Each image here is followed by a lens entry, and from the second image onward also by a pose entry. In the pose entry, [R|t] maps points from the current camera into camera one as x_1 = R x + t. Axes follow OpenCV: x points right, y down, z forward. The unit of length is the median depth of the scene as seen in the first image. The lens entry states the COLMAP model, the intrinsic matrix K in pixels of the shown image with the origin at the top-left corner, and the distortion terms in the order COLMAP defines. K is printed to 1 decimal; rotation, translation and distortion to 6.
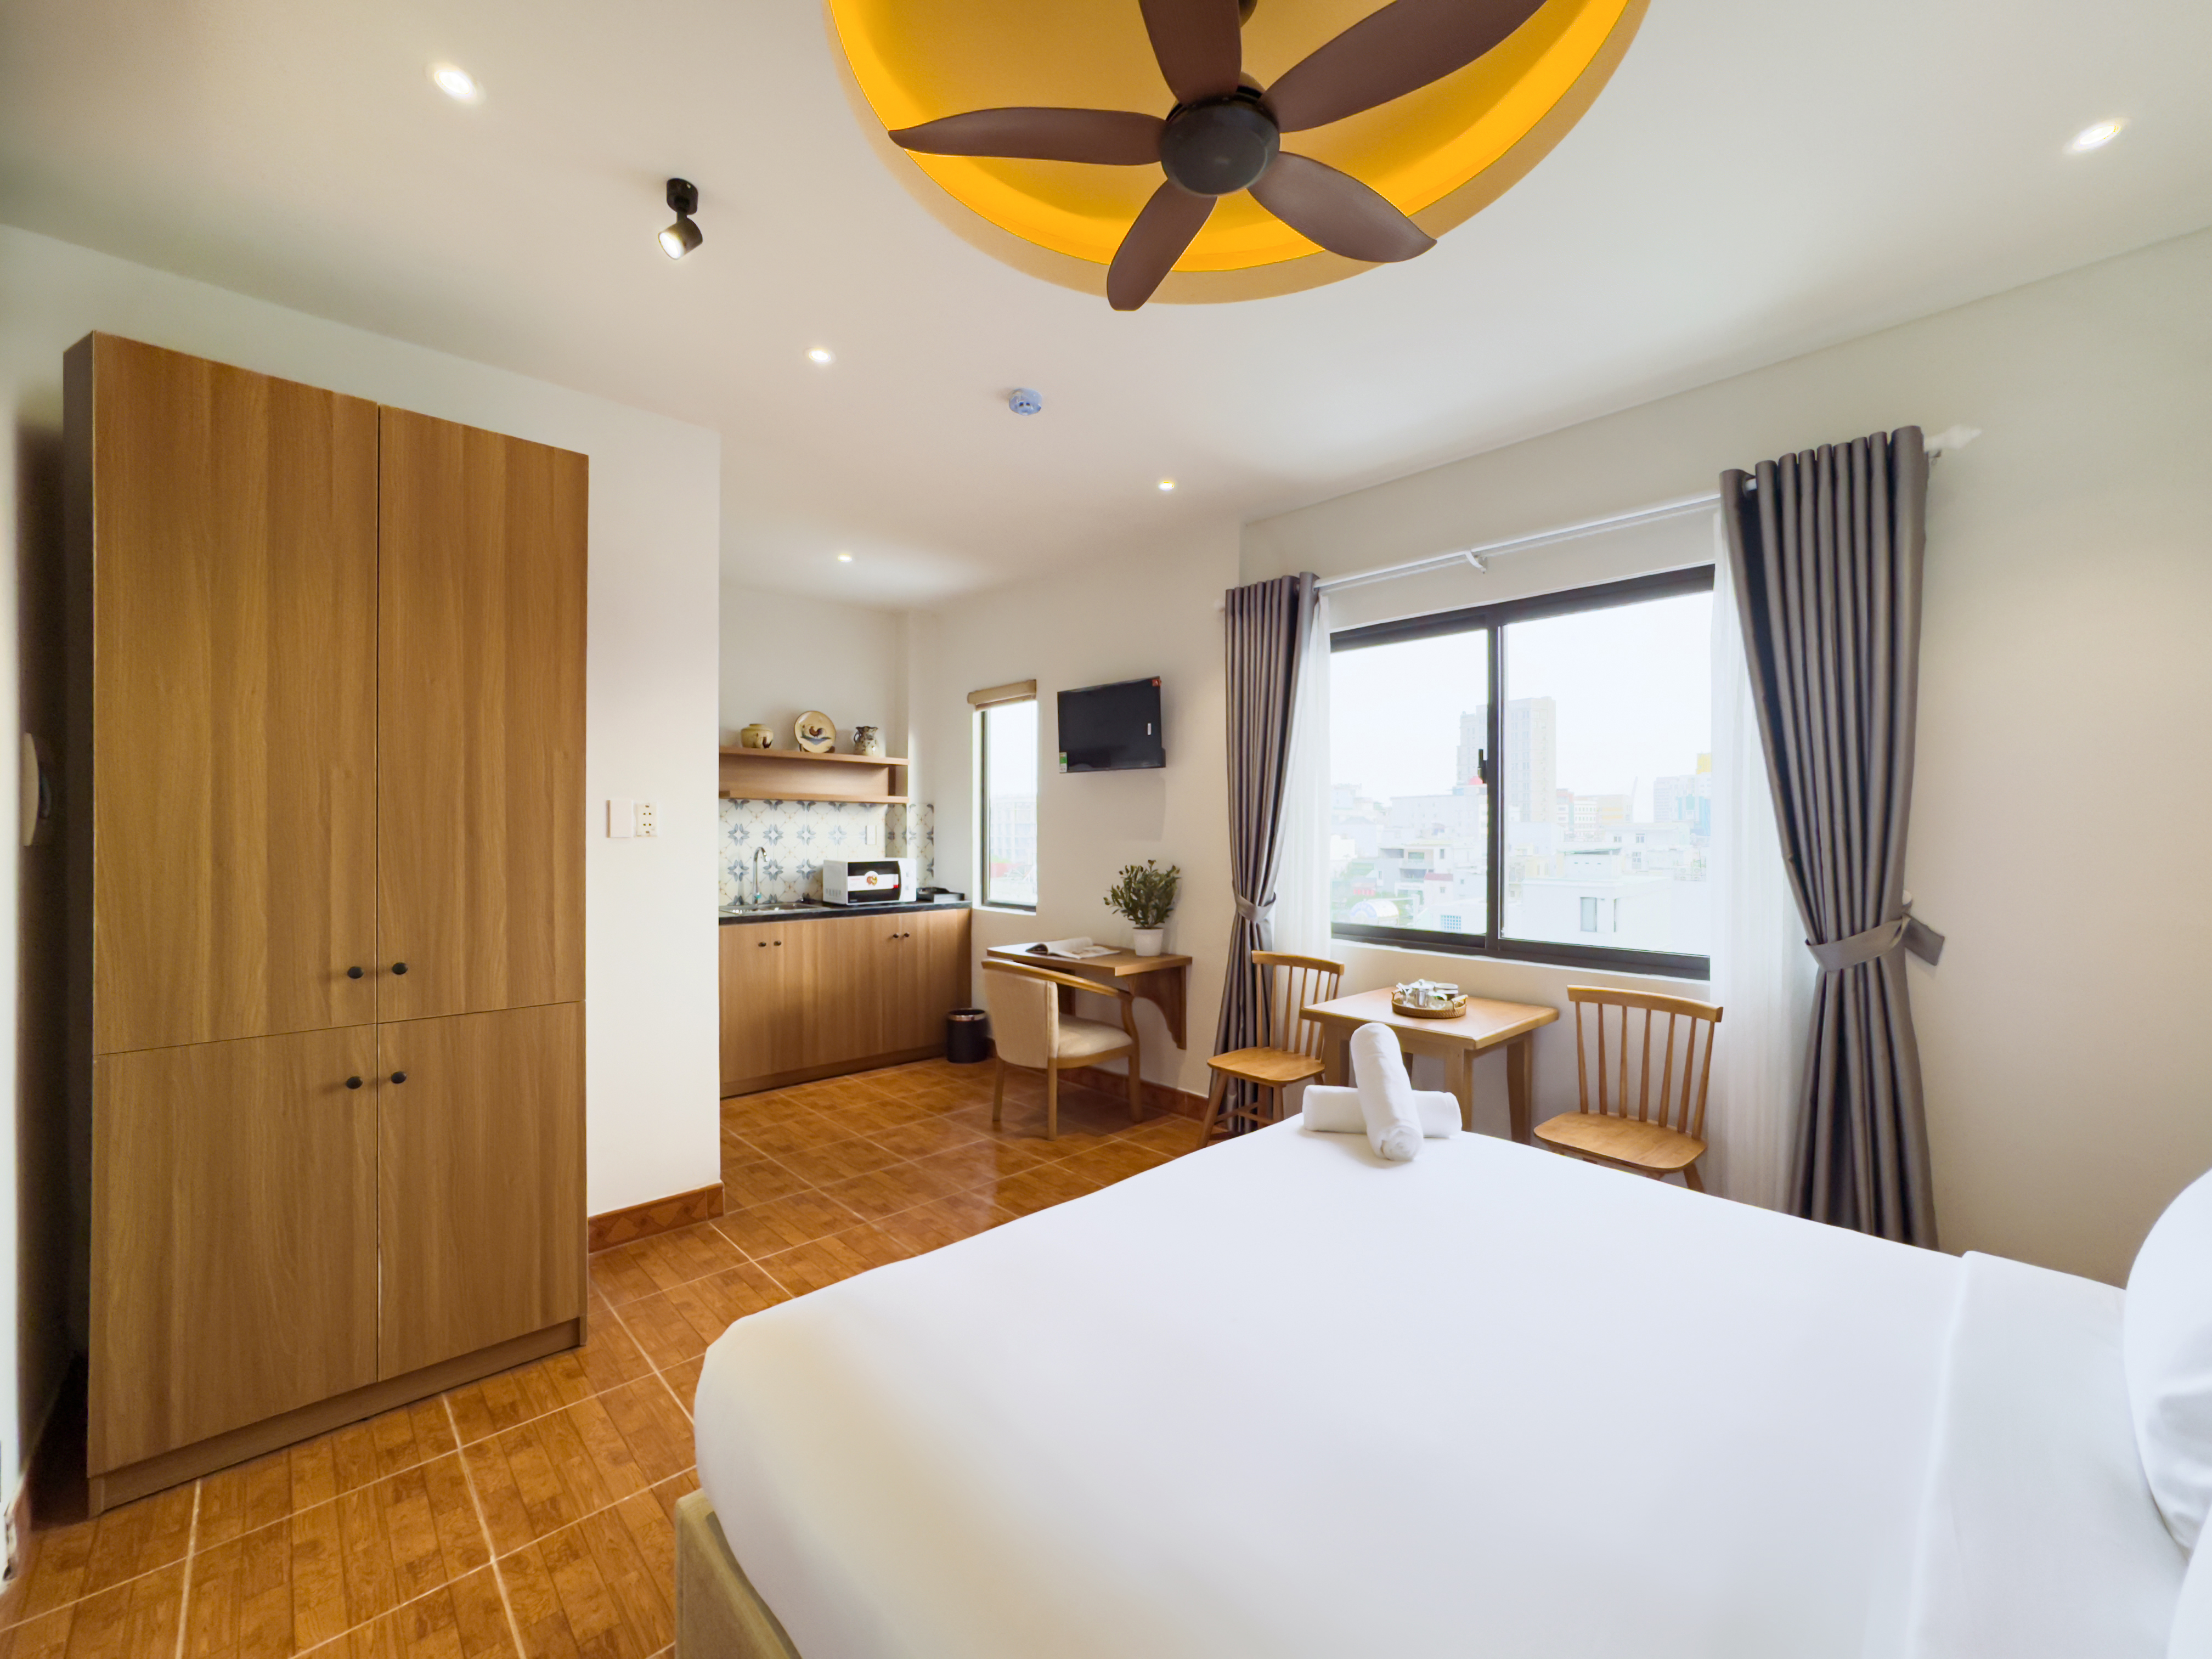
lens RADIAL K [[898.7, 0, 1106.0], [0, 898.7, 829.5], [0, 0, 1]] dist [-0.037721, 0.014887]
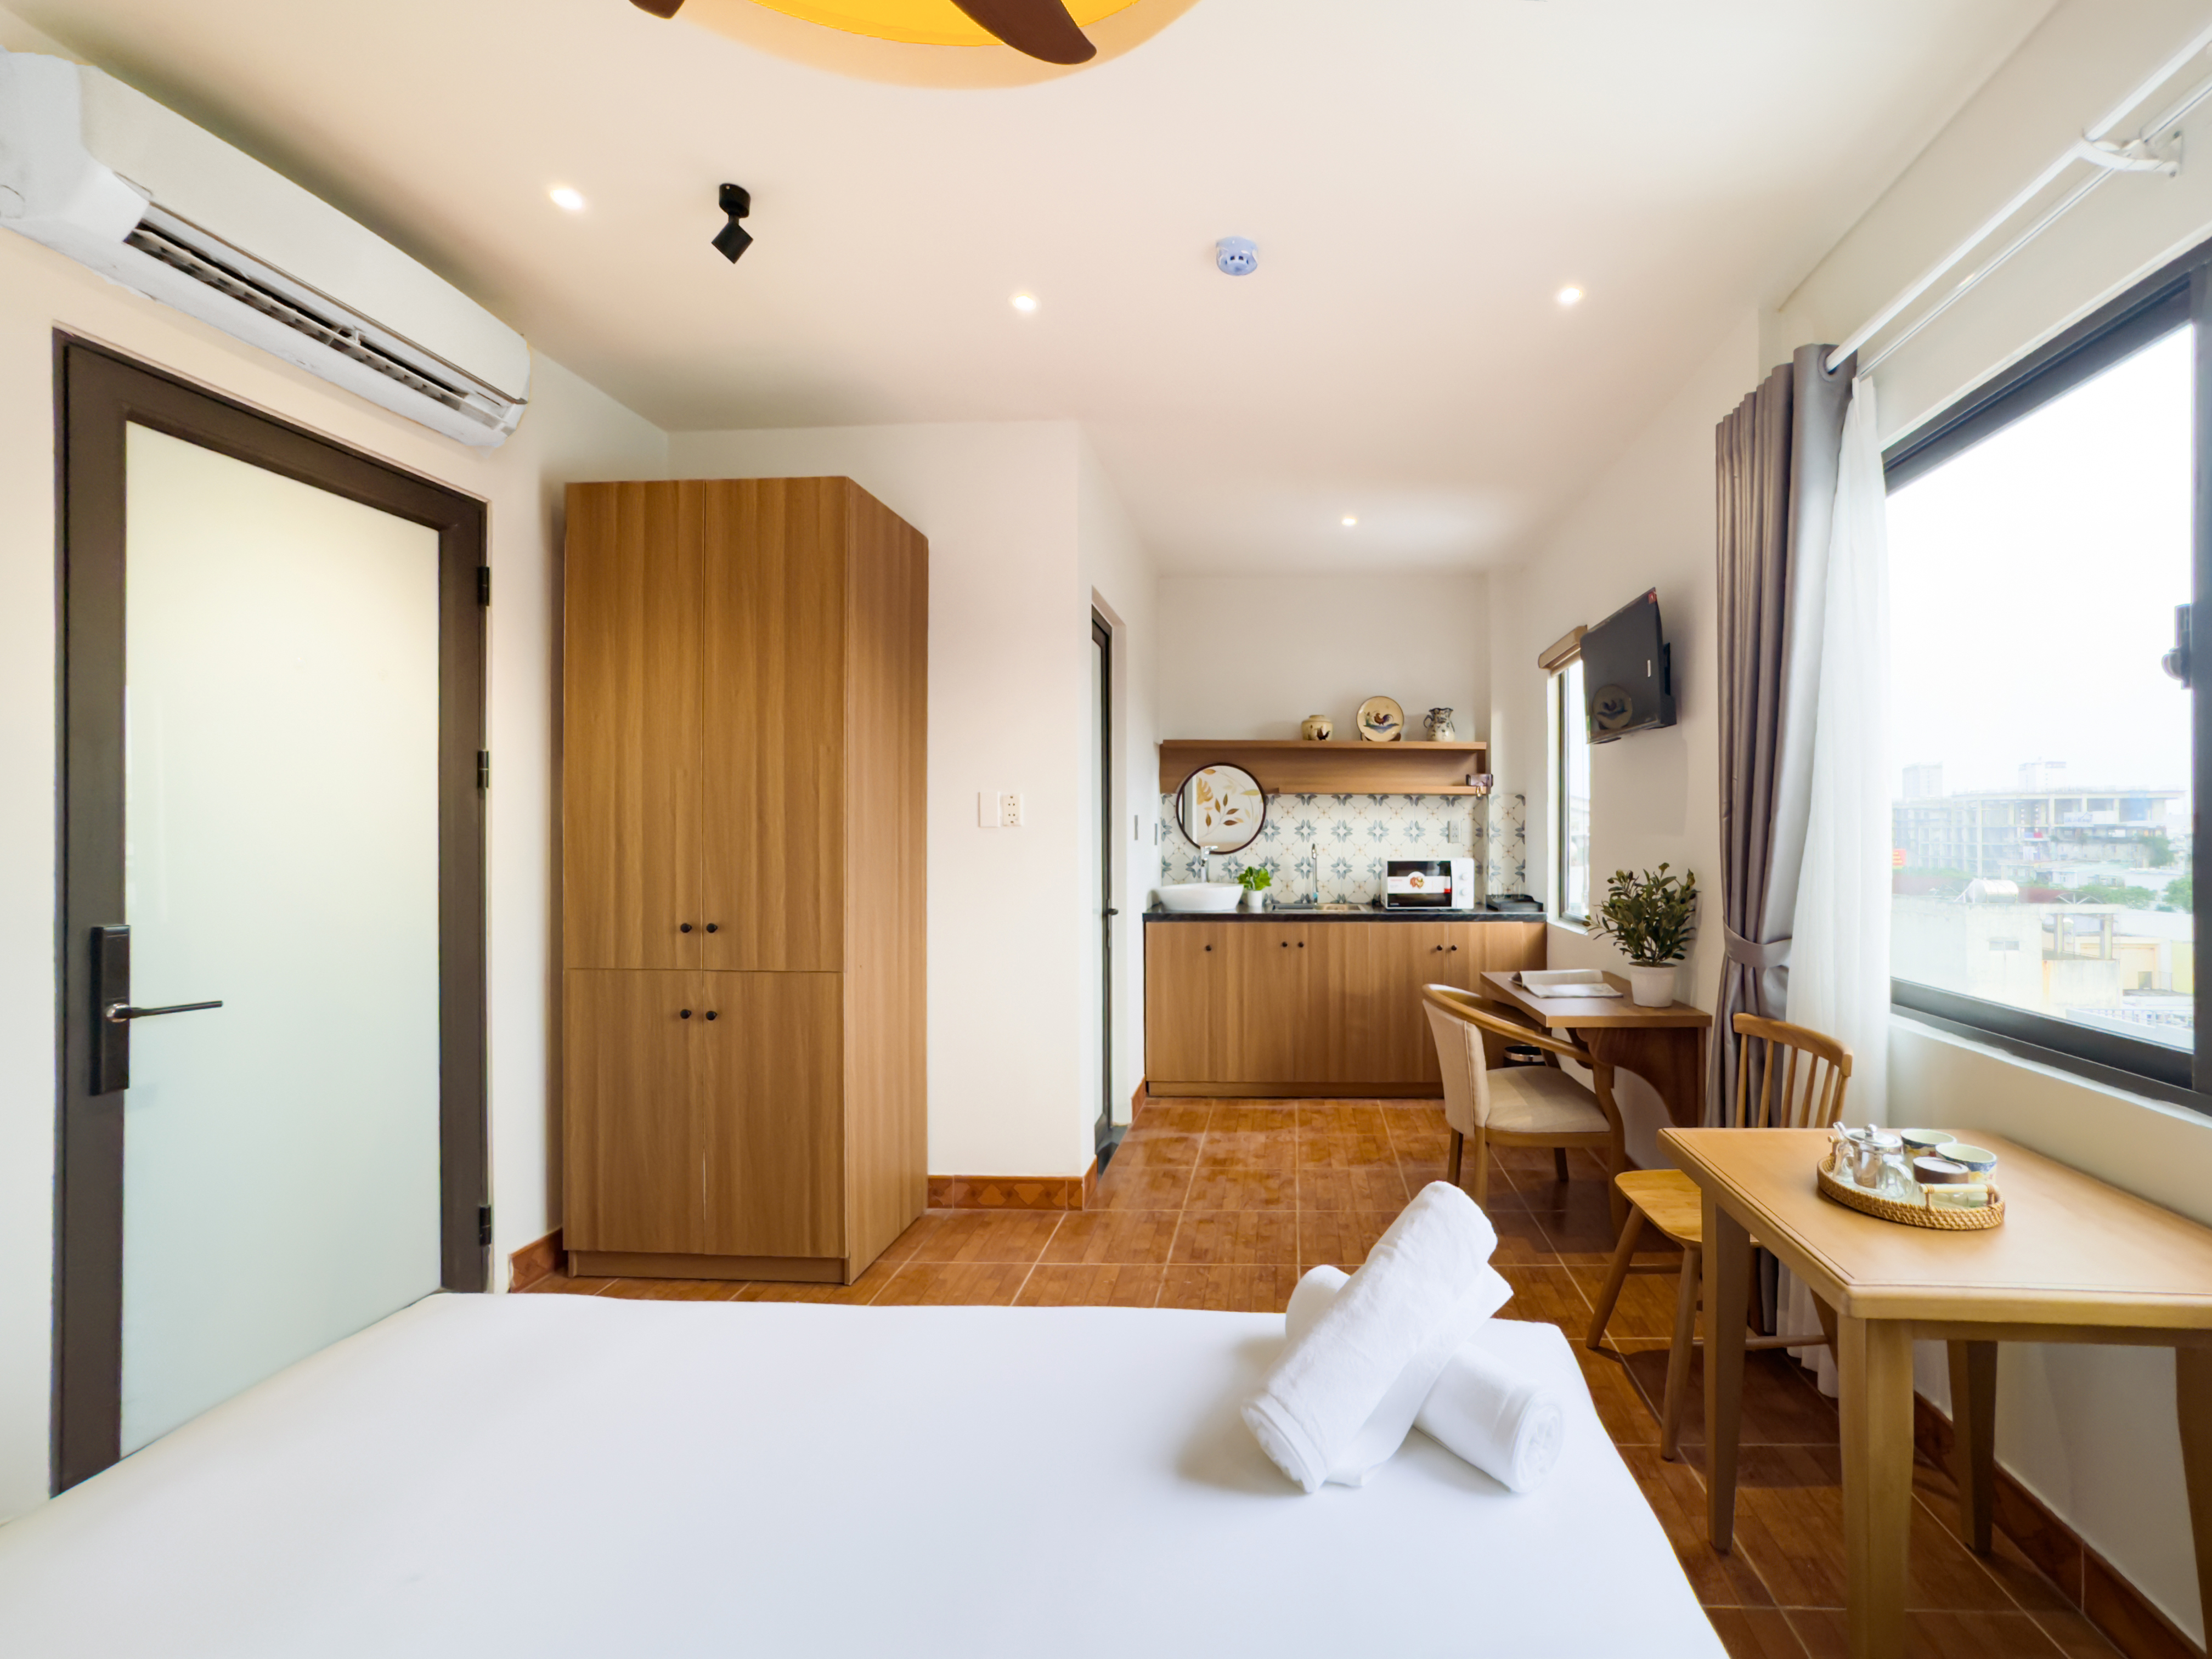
lens RADIAL K [[917.2, 0, 1105.1], [0, 917.2, 823.7], [0, 0, 1]] dist [-0.036839, 0.000178]
pose [[0.702241, -0.005244, -0.711920, 0.237652], [-0.000563, 0.999968, -0.007921, 0.009833], [0.711939, 0.005963, 0.702216, 0.233778]]
